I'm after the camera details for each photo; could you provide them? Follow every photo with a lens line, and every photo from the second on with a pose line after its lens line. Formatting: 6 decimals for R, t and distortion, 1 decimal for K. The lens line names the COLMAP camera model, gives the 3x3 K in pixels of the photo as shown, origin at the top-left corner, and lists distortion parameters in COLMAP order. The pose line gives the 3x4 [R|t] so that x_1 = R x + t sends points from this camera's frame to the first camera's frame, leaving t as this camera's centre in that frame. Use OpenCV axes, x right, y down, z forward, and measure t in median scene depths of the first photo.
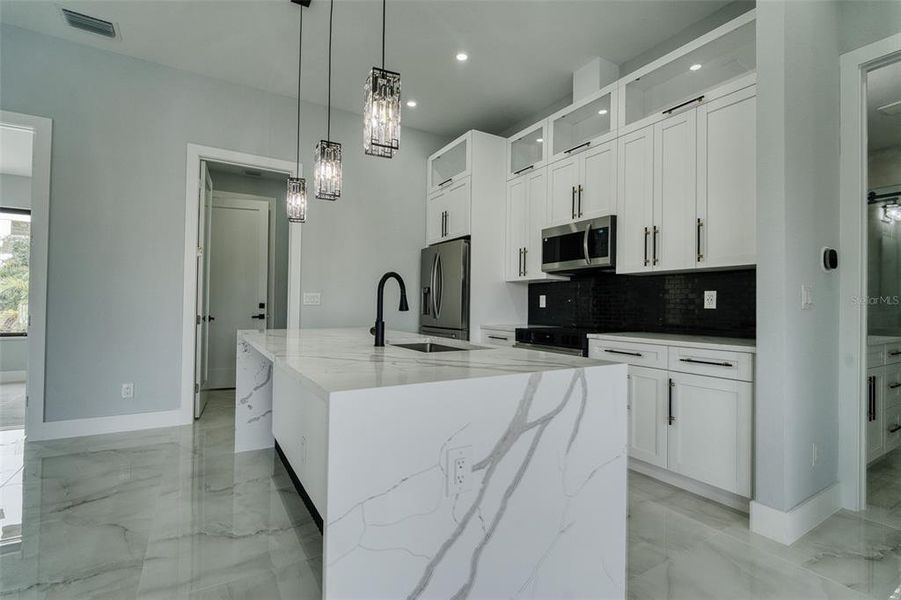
lens RADIAL K [[415.9, 0, 450.5], [0, 415.9, 301.7], [0, 0, 1]] dist [0.003240, -0.007033]
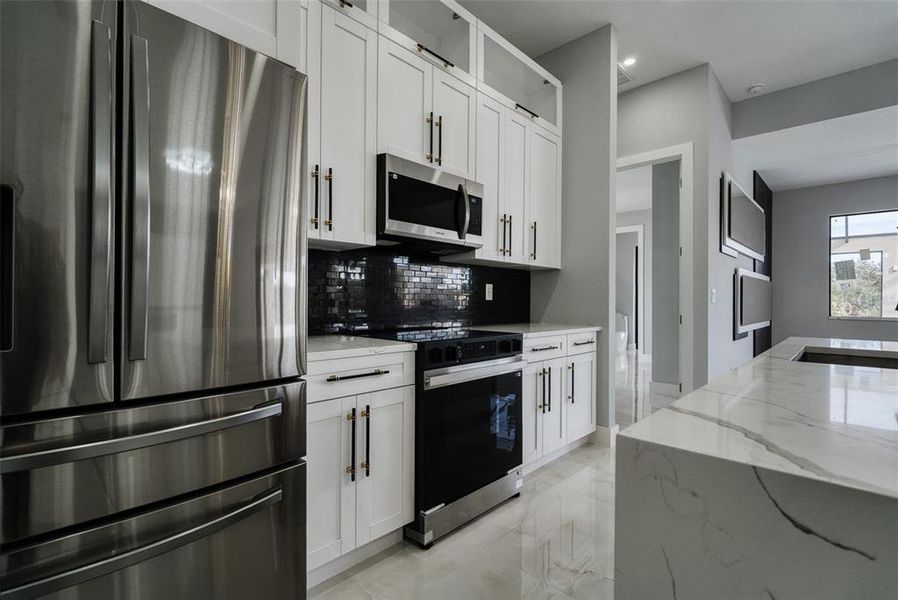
lens RADIAL K [[414.5, 0, 445.6], [0, 414.5, 303.2], [0, 0, 1]] dist [0.003240, -0.007033]
pose [[-0.249507, -0.014642, 0.968262, -0.344629], [-0.014088, 0.999835, 0.011489, 0.011424], [-0.968271, -0.010774, -0.249672, 1.167639]]
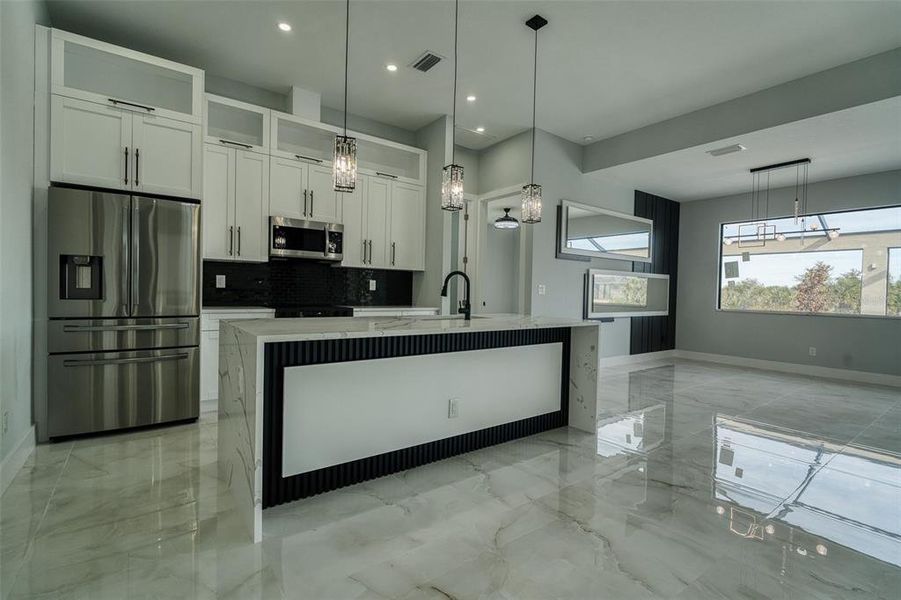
lens RADIAL K [[415.9, 0, 448.5], [0, 415.9, 299.8], [0, 0, 1]] dist [0.003240, -0.007033]
pose [[-0.087156, -0.030266, 0.995735, -0.986344], [-0.027551, 0.999229, 0.027961, -0.000583], [-0.995814, -0.024996, -0.087923, 0.701919]]
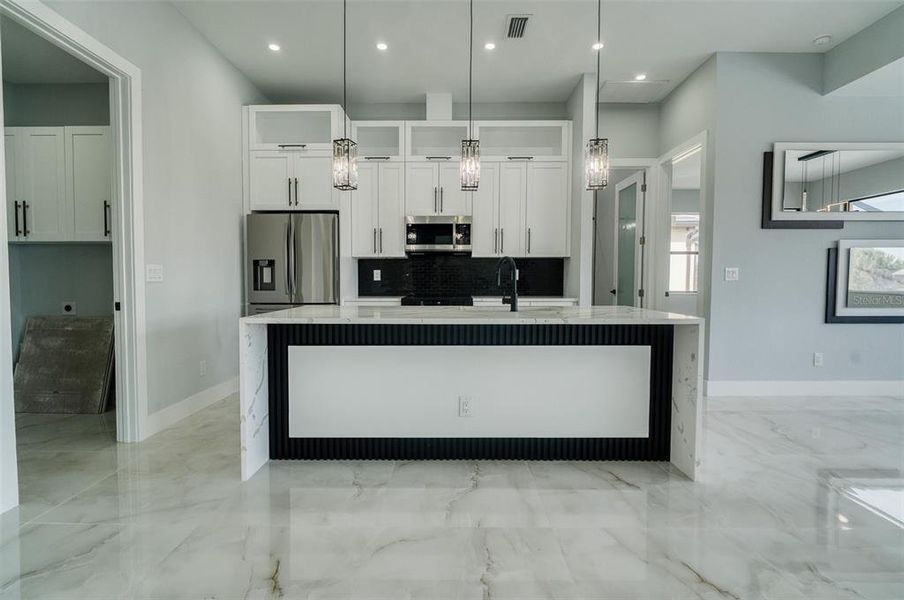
lens RADIAL K [[417.3, 0, 447.8], [0, 417.3, 298.2], [0, 0, 1]] dist [0.003240, -0.007033]
pose [[0.529482, -0.046626, 0.847039, -0.831473], [-0.000007, 0.998488, 0.054968, -0.001166], [-0.848321, -0.029111, 0.528681, 0.272349]]
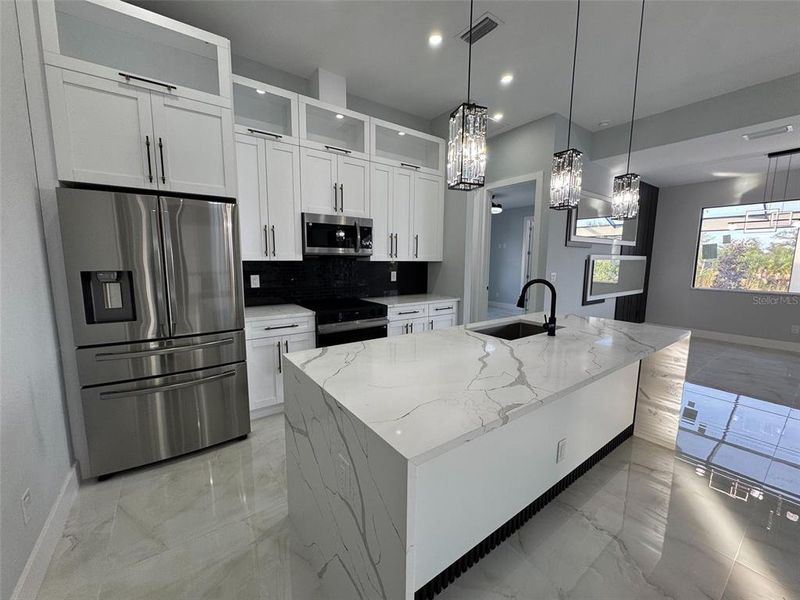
lens RADIAL K [[317.4, 0, 397.4], [0, 317.4, 300.4], [0, 0, 1]] dist [-0.003954, -0.000101]
pose [[-0.073465, -0.138382, 0.987650, -0.657219], [-0.013484, 0.990374, 0.137761, -0.077865], [-0.997207, -0.003197, -0.074624, 0.917482]]
